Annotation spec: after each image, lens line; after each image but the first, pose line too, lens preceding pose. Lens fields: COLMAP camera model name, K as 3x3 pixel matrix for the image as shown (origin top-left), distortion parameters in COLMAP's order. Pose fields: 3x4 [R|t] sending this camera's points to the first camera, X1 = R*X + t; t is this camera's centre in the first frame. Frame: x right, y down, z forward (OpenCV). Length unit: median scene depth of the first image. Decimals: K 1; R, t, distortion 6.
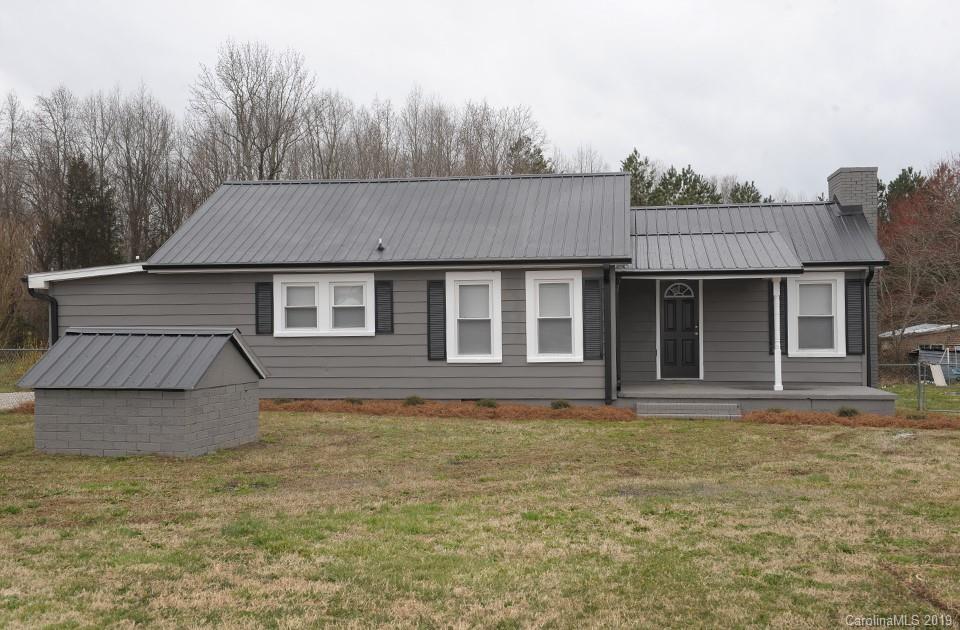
lens RADIAL K [[1070.3, 0, 480.0], [0, 1070.3, 315.0], [0, 0, 1]] dist [0.024018, 0.016879]
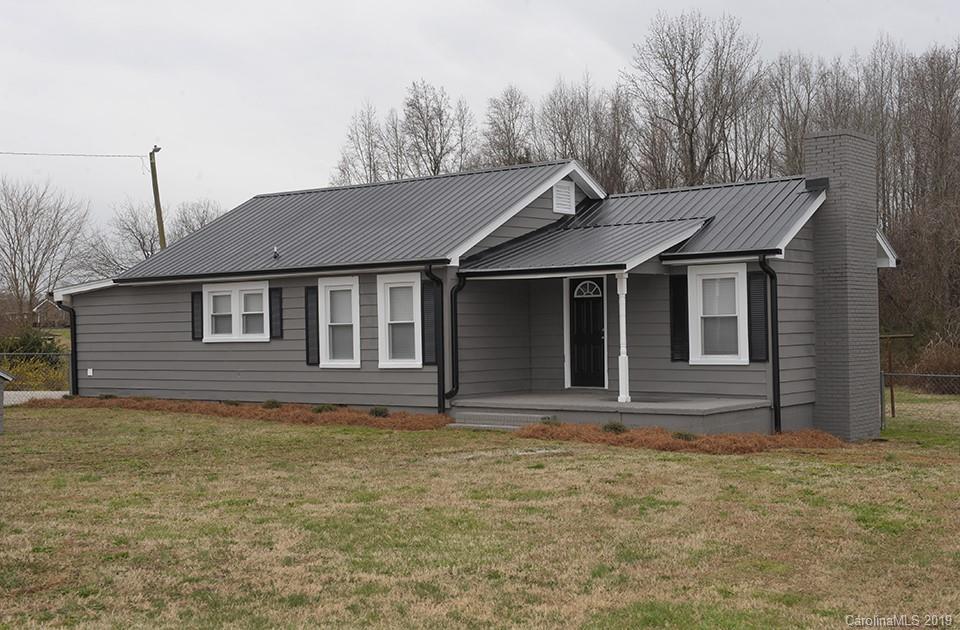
lens RADIAL K [[1228.9, 0, 480.0], [0, 1228.9, 315.0], [0, 0, 1]] dist [0.009999, 0.010877]
pose [[0.872268, -0.013678, -0.488837, 0.663693], [0.013513, 0.999901, -0.003866, 0.001347], [0.488842, -0.003234, 0.872366, 0.064496]]
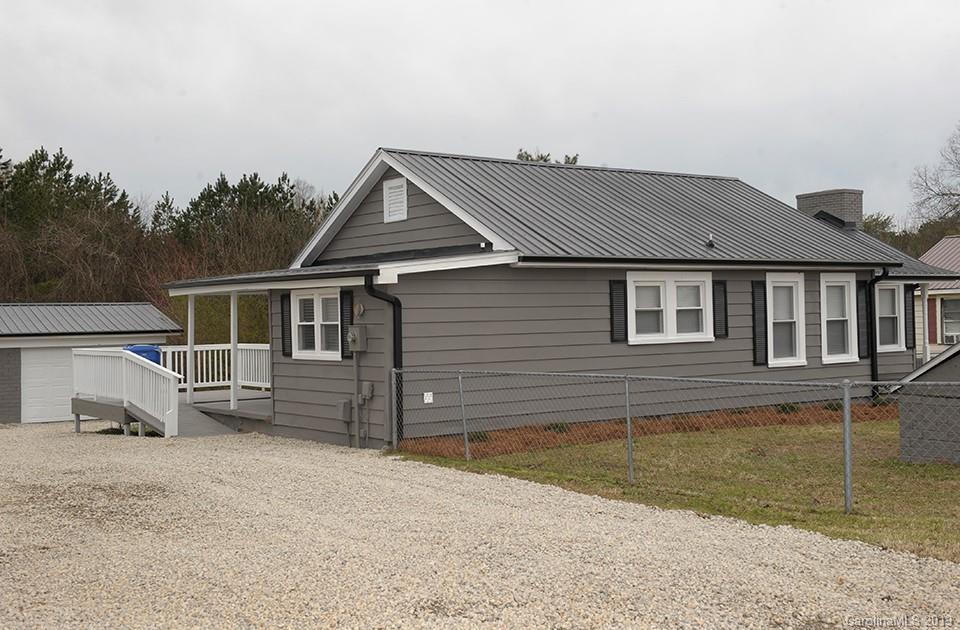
lens RADIAL K [[1228.9, 0, 480.0], [0, 1228.9, 315.0], [0, 0, 1]] dist [0.009999, 0.010877]
pose [[0.708858, -0.006245, 0.705324, -0.978334], [0.007866, 0.999969, 0.000948, -0.005173], [-0.705307, 0.004877, 0.708885, 0.404158]]
